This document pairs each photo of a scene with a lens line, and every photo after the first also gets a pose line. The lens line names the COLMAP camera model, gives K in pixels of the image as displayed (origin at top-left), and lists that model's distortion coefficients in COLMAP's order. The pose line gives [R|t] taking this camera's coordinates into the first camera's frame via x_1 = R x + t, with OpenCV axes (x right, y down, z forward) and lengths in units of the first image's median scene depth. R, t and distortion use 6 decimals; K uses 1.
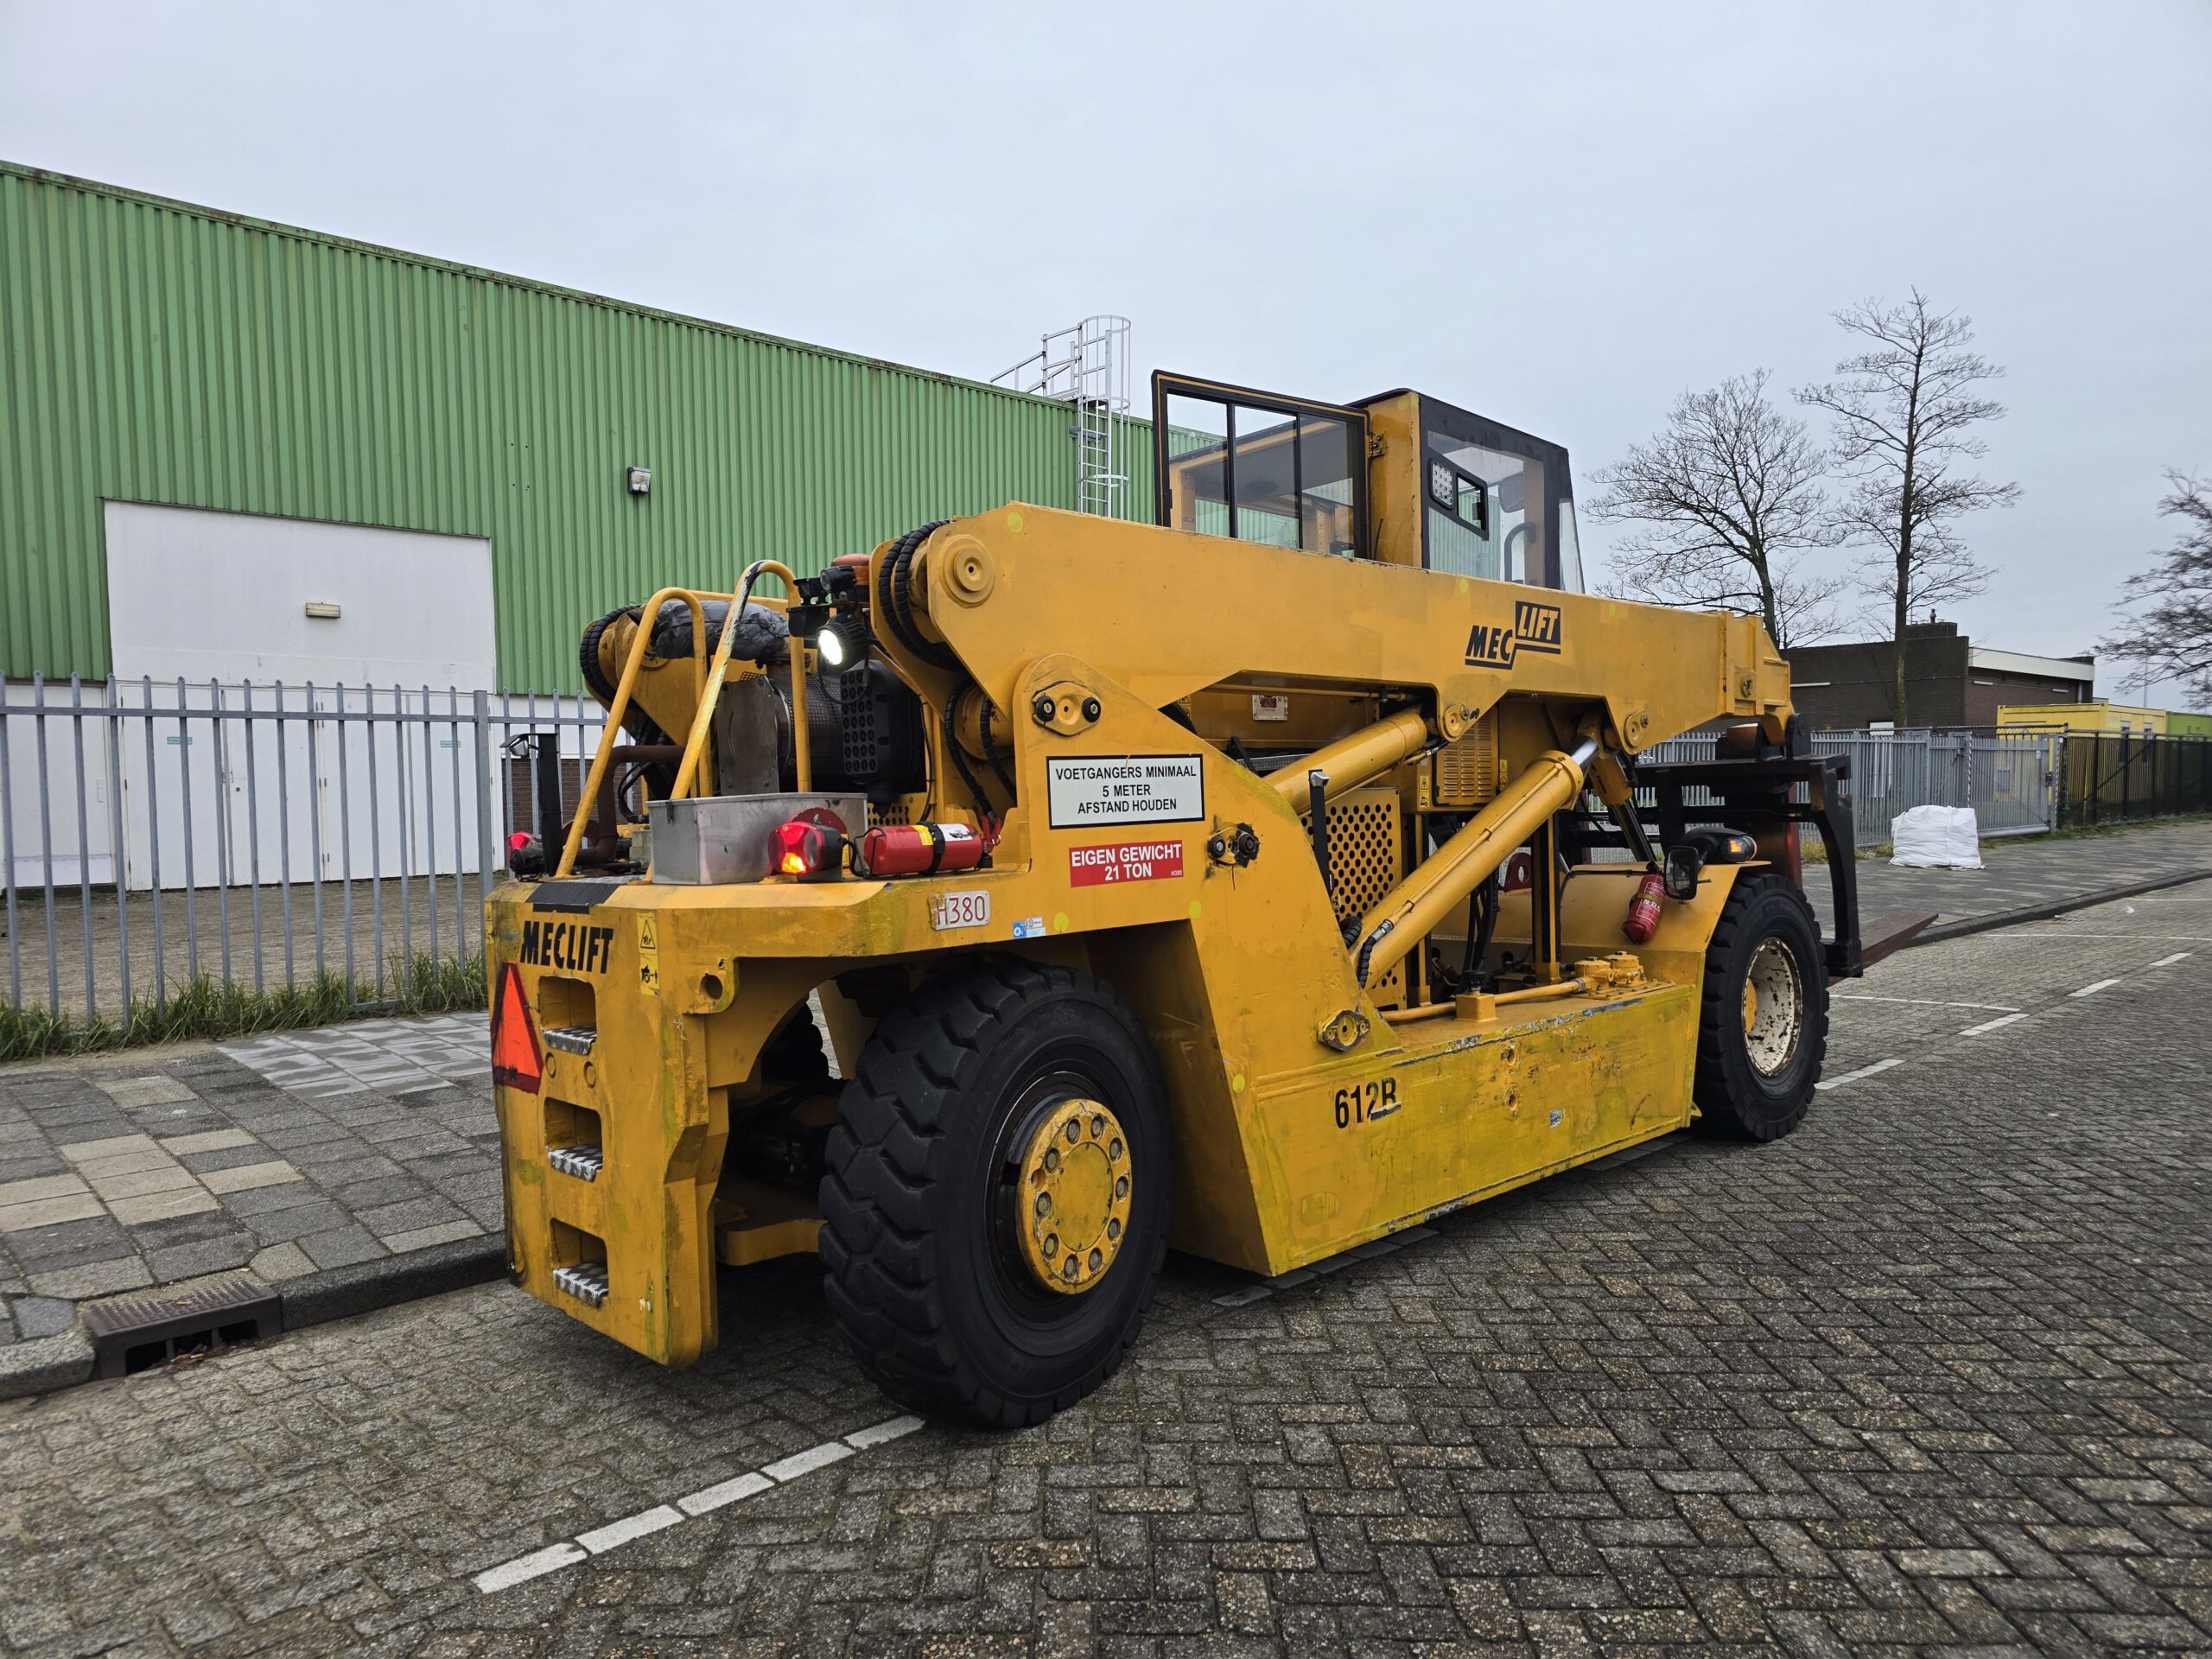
lens RADIAL K [[1470.9, 0, 1085.6], [0, 1470.9, 851.1], [0, 0, 1]] dist [0.063830, -0.052908]
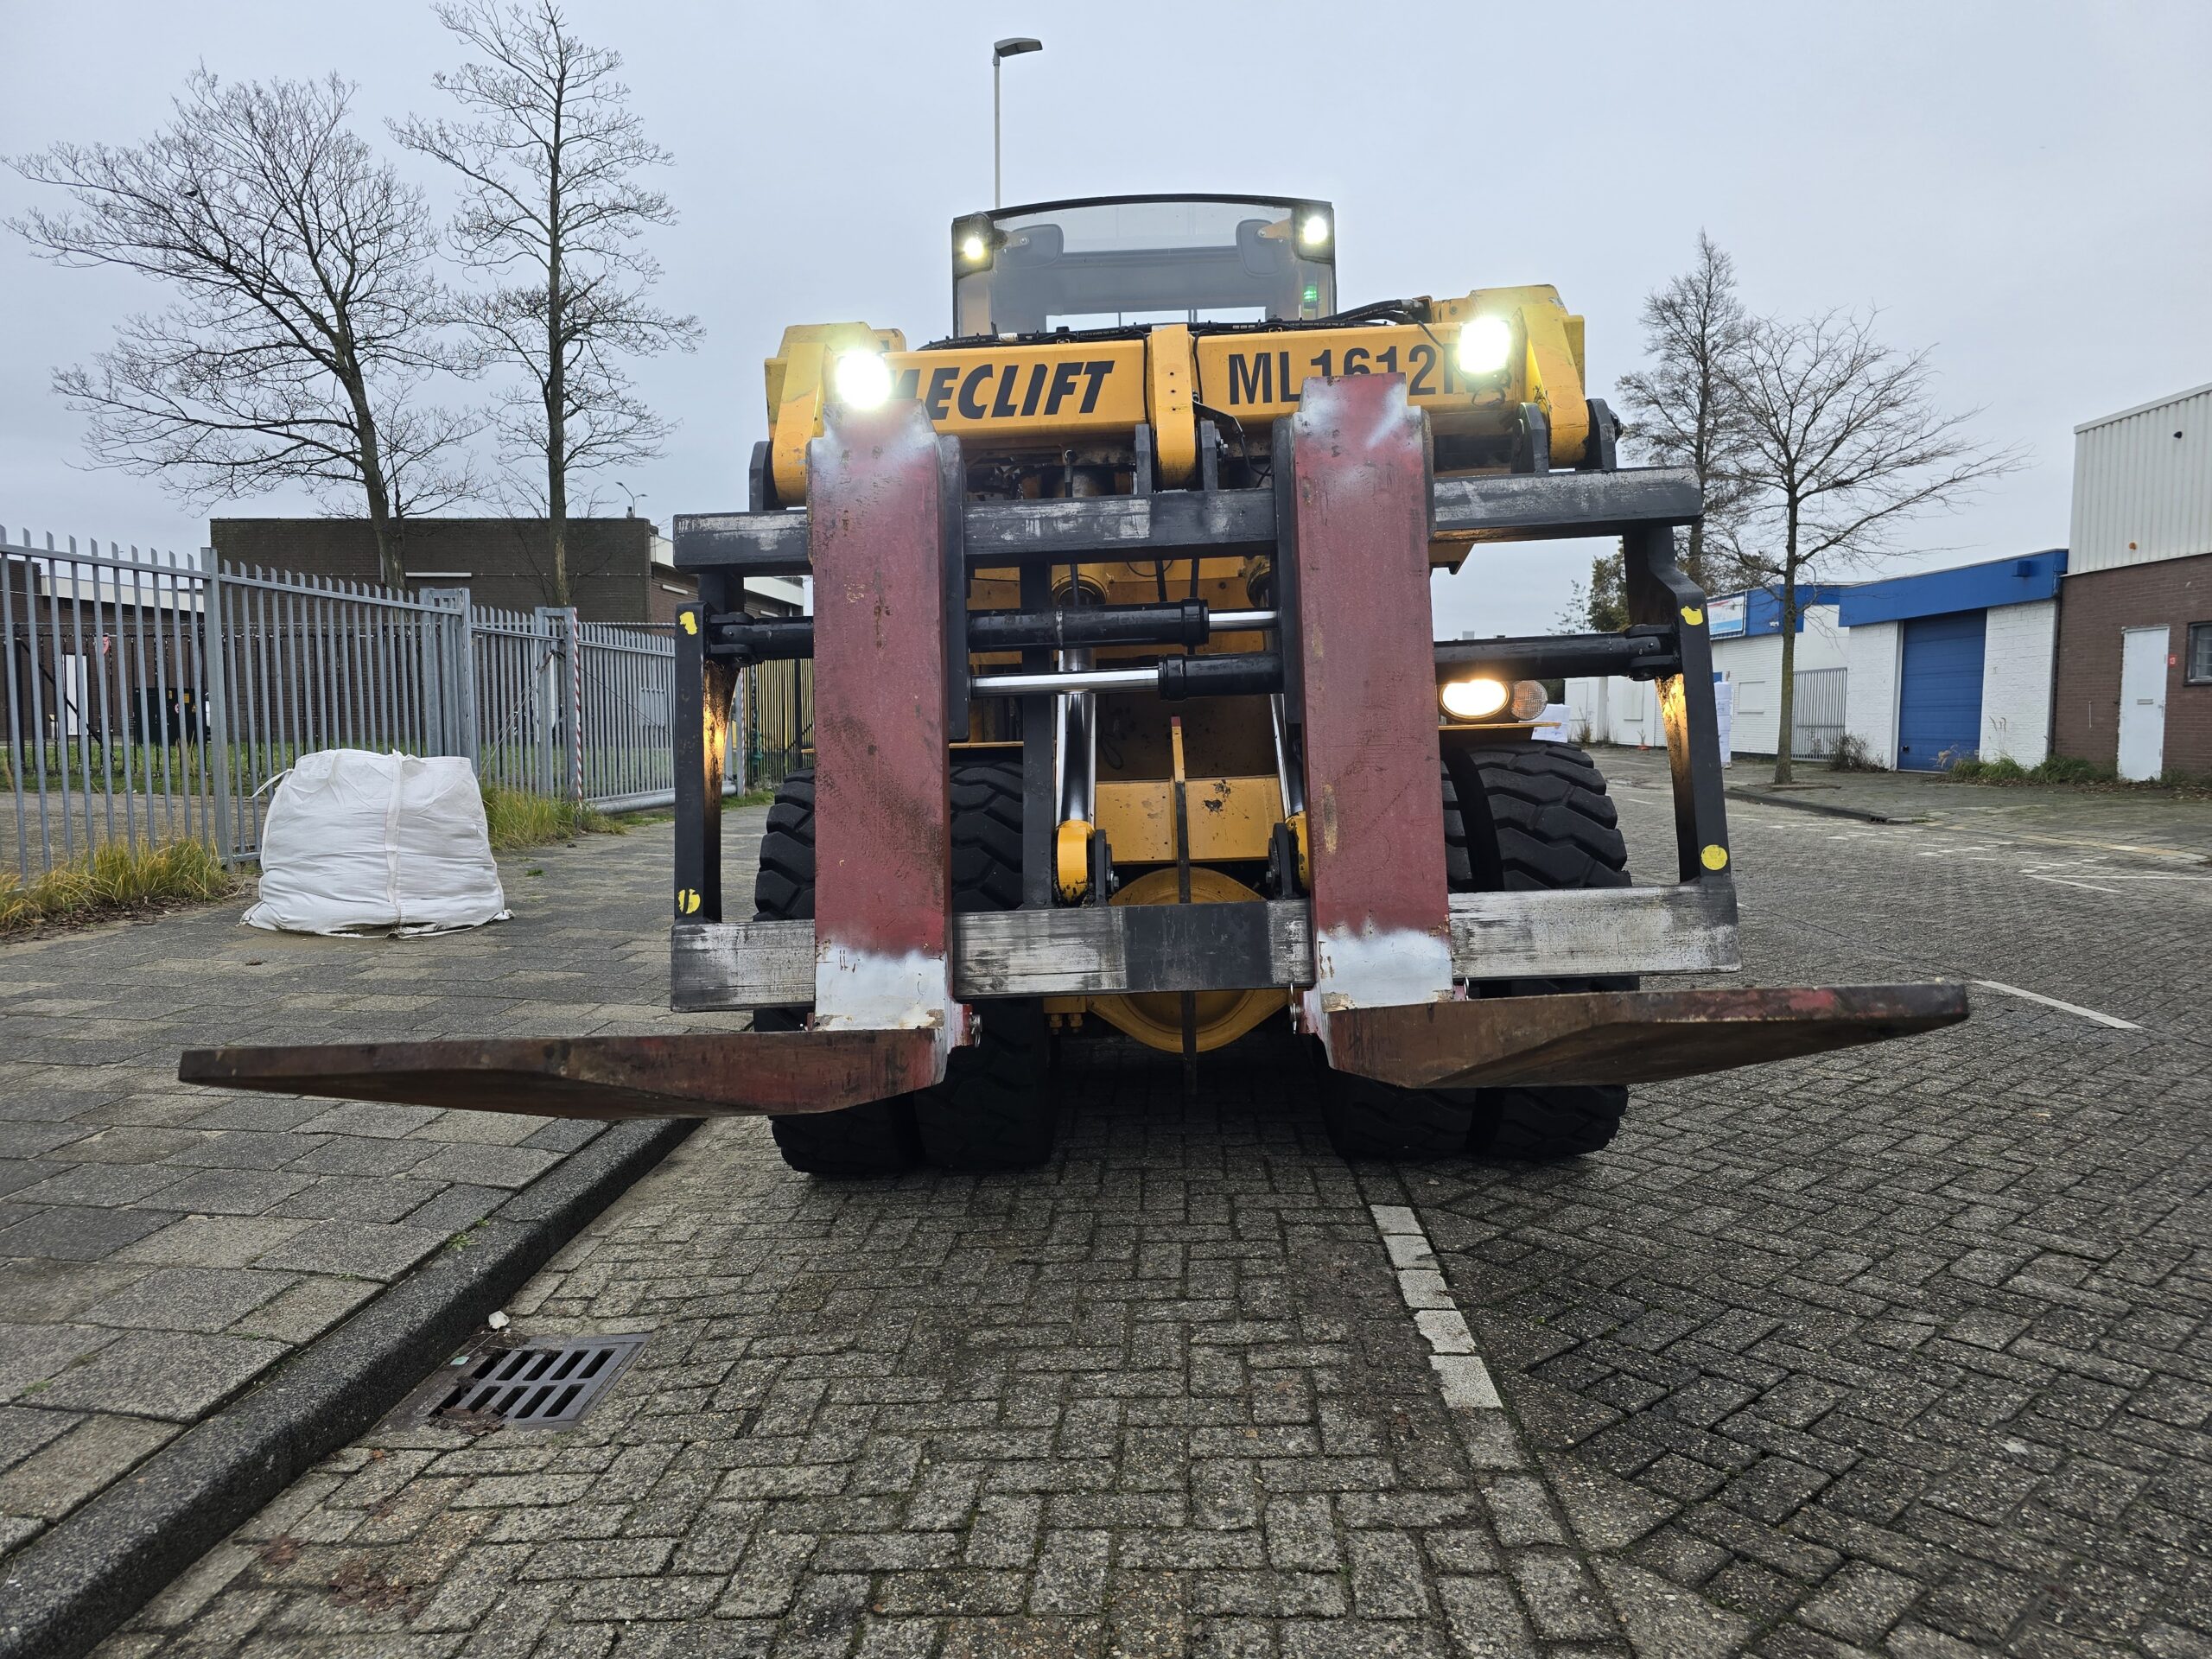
lens RADIAL K [[1470.9, 0, 1107.8], [0, 1470.9, 819.5], [0, 0, 1]] dist [0.063830, -0.052908]
pose [[0.709552, -0.041330, 0.703440, 0.223708], [0.033718, 0.999126, 0.024692, -0.008458], [-0.703845, 0.006199, 0.710326, 0.315396]]
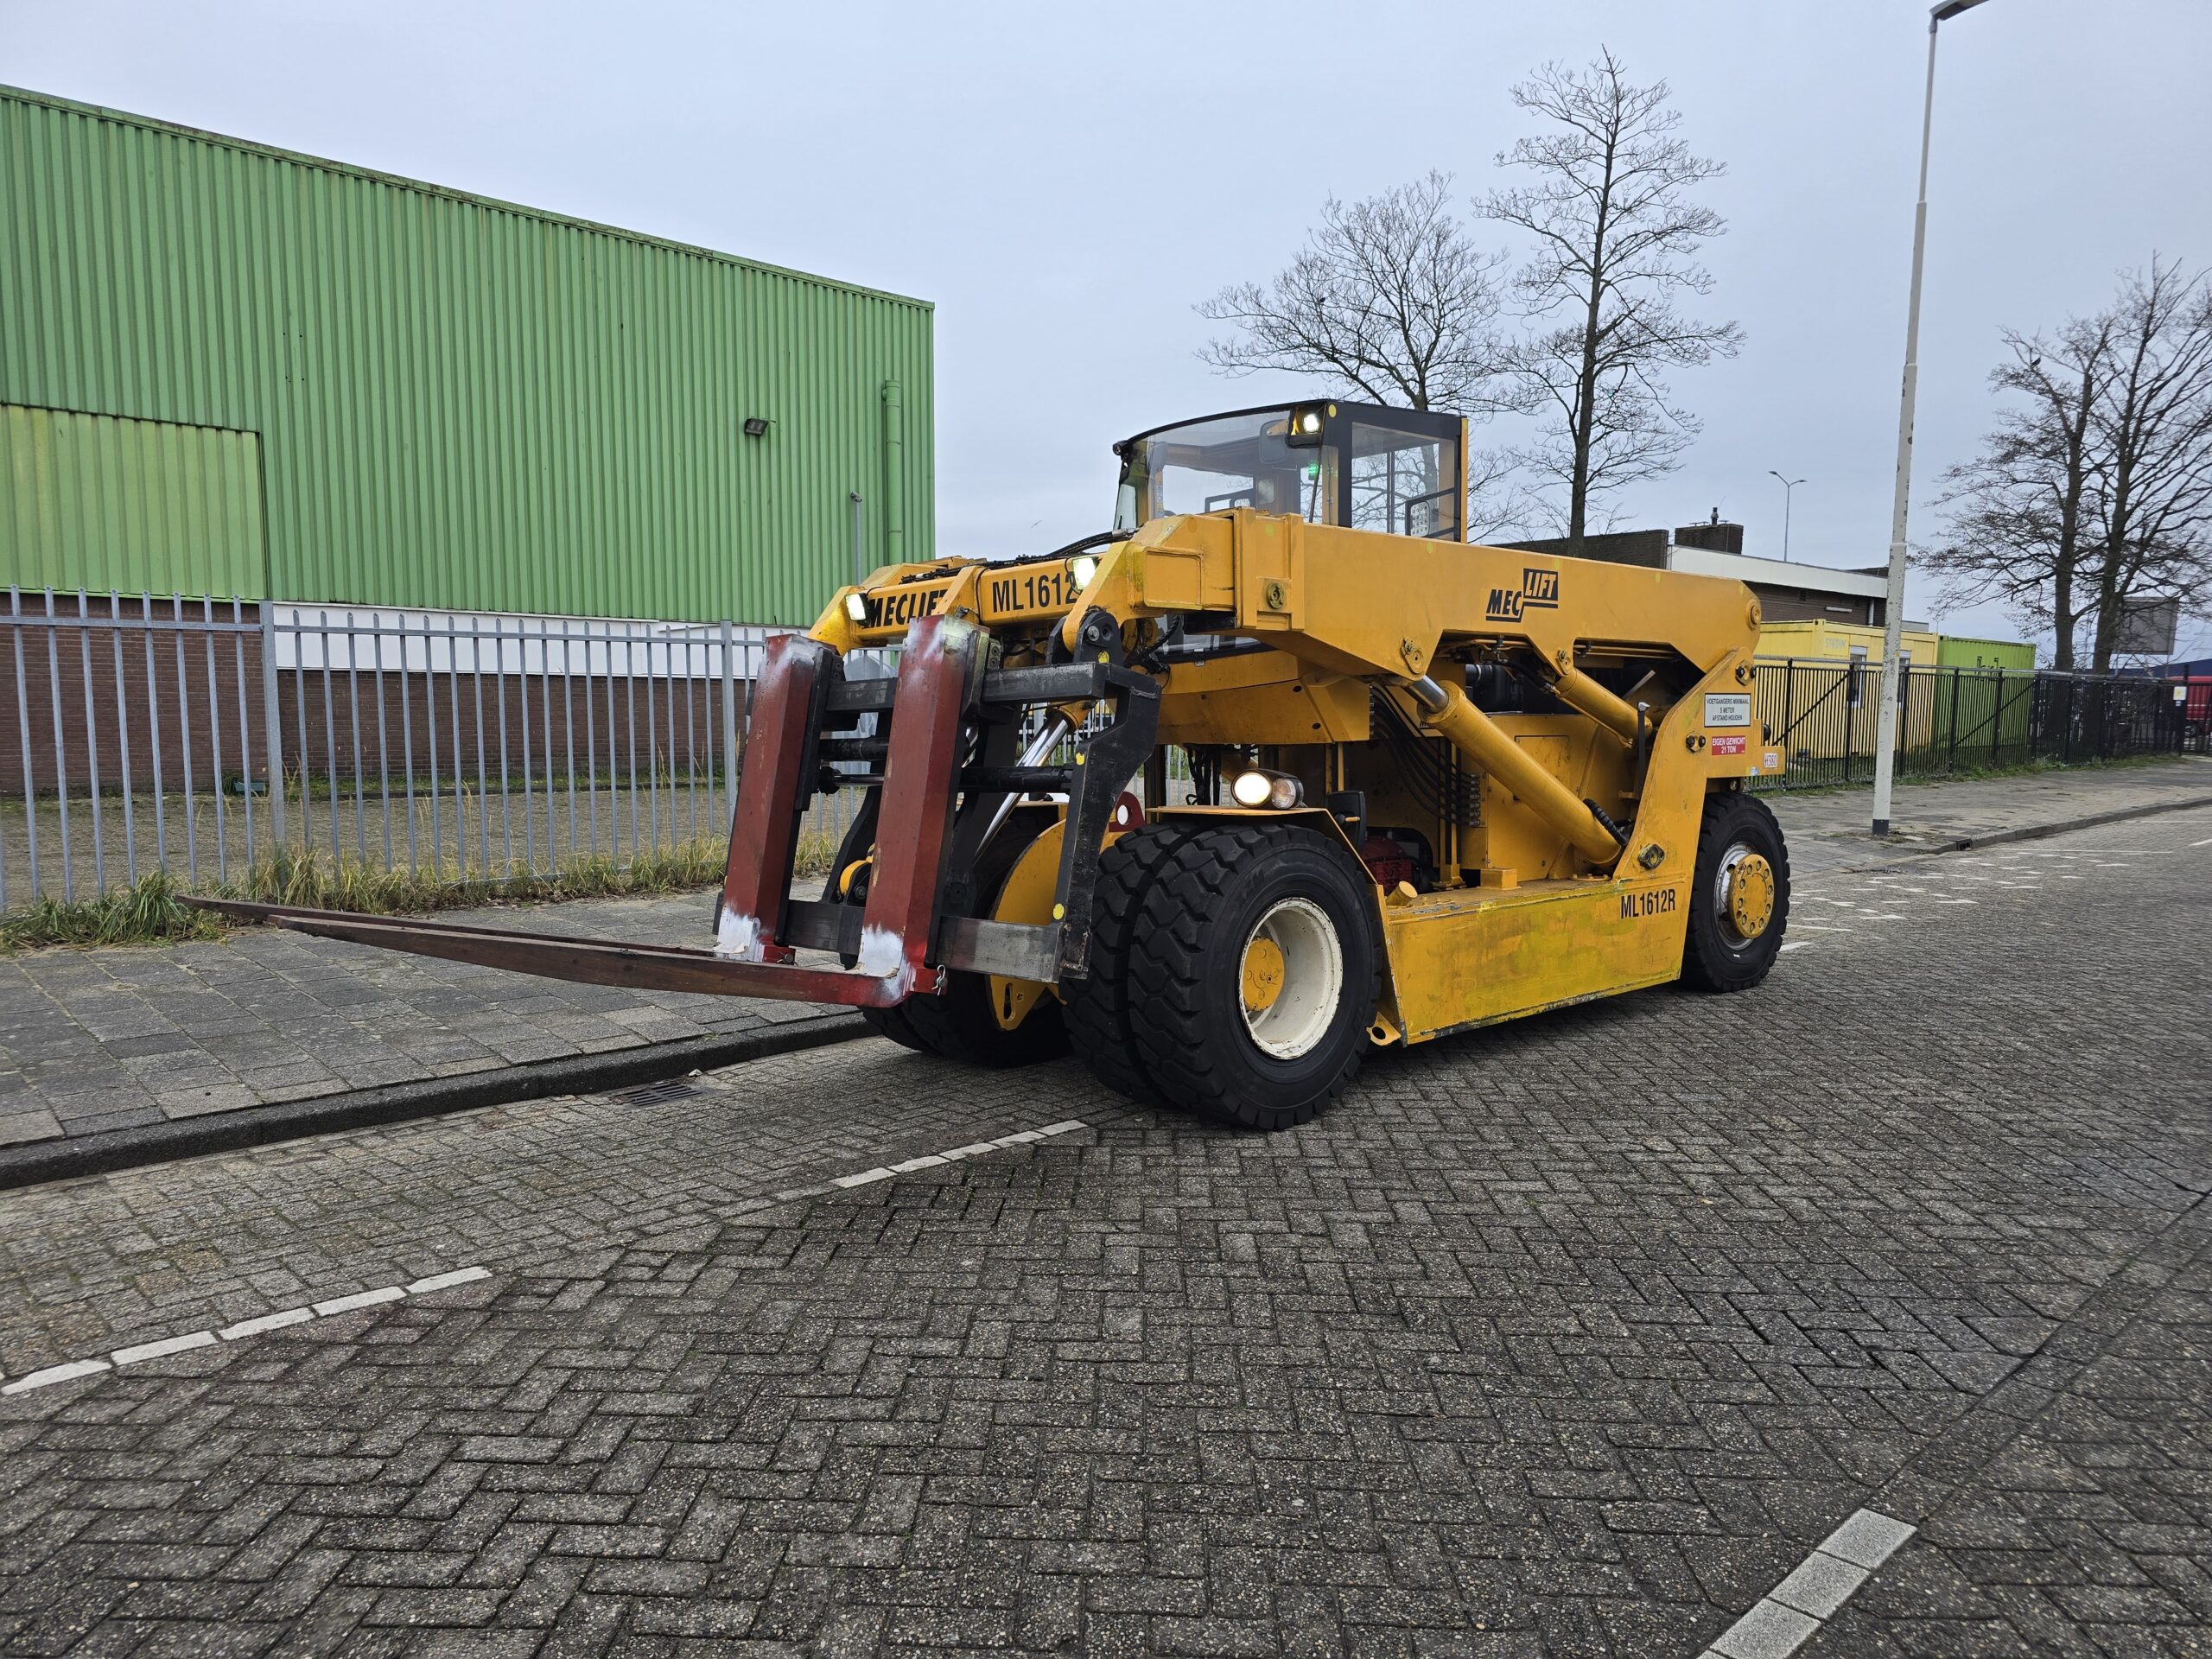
lens RADIAL K [[1470.9, 0, 1136.4], [0, 1470.9, 841.4], [0, 0, 1]] dist [0.063830, -0.052908]
pose [[0.999749, 0.013691, 0.017758, 0.293697], [-0.014425, 0.999018, 0.041899, -0.013817], [-0.017167, -0.042144, 0.998964, 0.238219]]
